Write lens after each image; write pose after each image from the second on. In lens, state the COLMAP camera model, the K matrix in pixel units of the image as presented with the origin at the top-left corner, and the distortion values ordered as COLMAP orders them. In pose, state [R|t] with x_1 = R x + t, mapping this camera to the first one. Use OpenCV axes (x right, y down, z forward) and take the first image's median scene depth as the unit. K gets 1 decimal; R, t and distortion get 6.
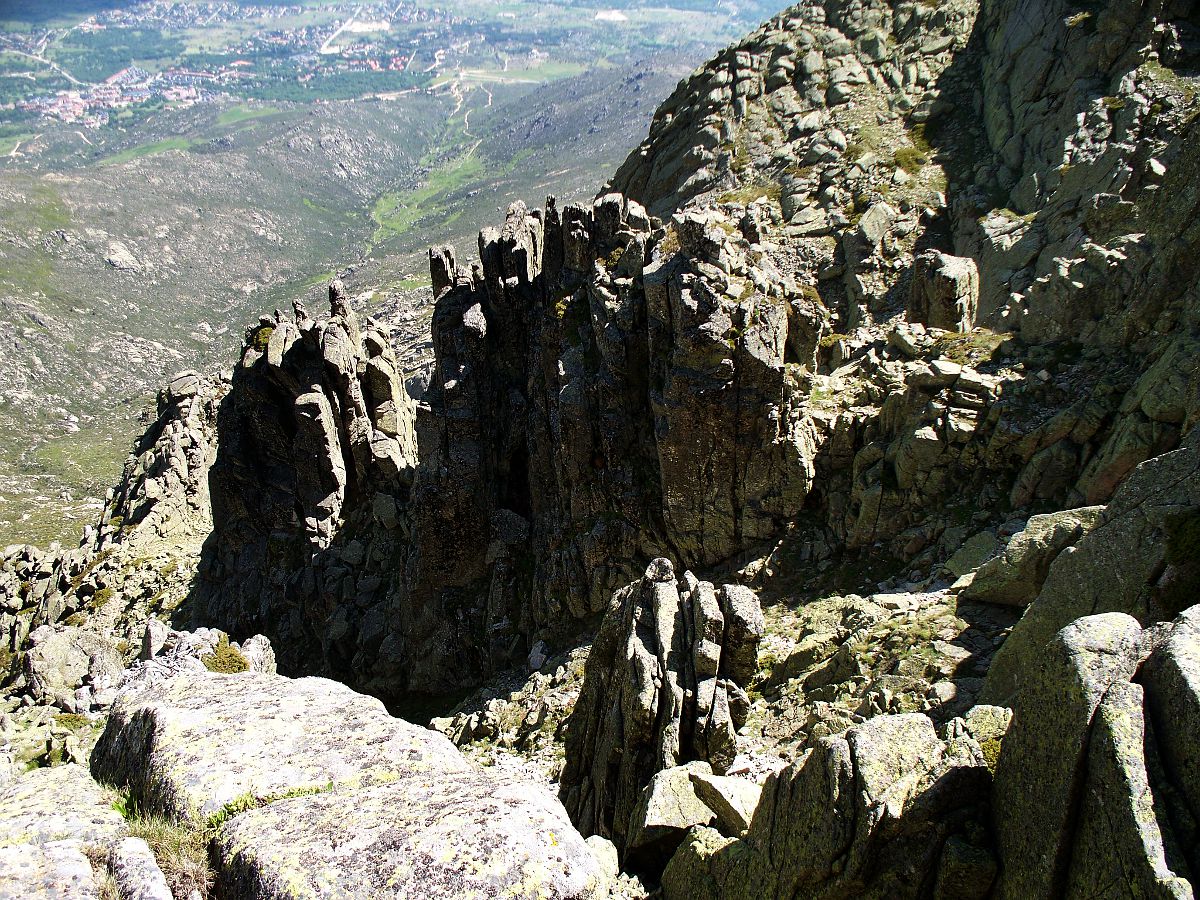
lens RADIAL K [[1259.6, 0, 594.4], [0, 1259.6, 470.0], [0, 0, 1]] dist [-0.221328, 0.272927]
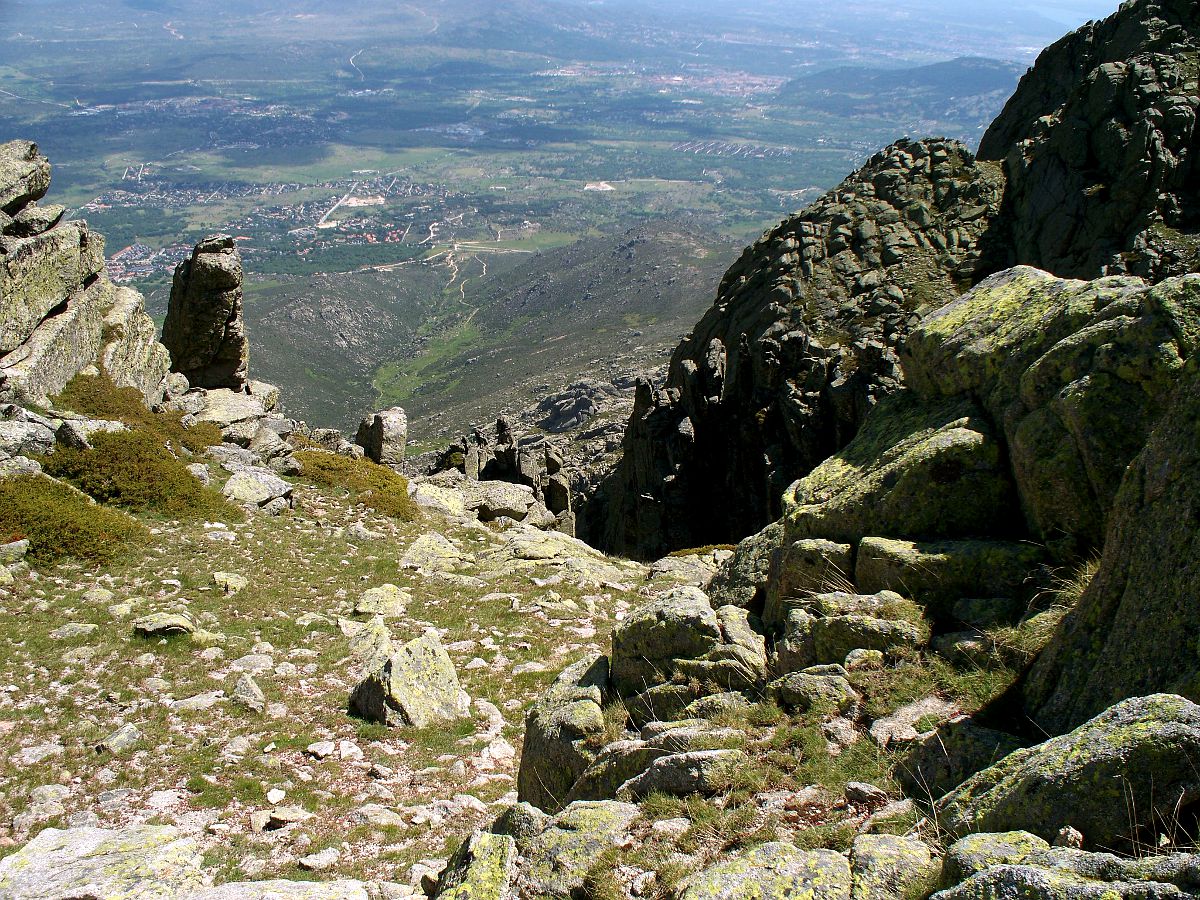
lens RADIAL K [[1259.6, 0, 594.4], [0, 1259.6, 470.0], [0, 0, 1]] dist [-0.221328, 0.272927]
pose [[0.999734, -0.022086, 0.006588, -0.096401], [0.022756, 0.991237, -0.130120, 0.044044], [-0.003656, 0.130235, 0.991476, -0.143386]]
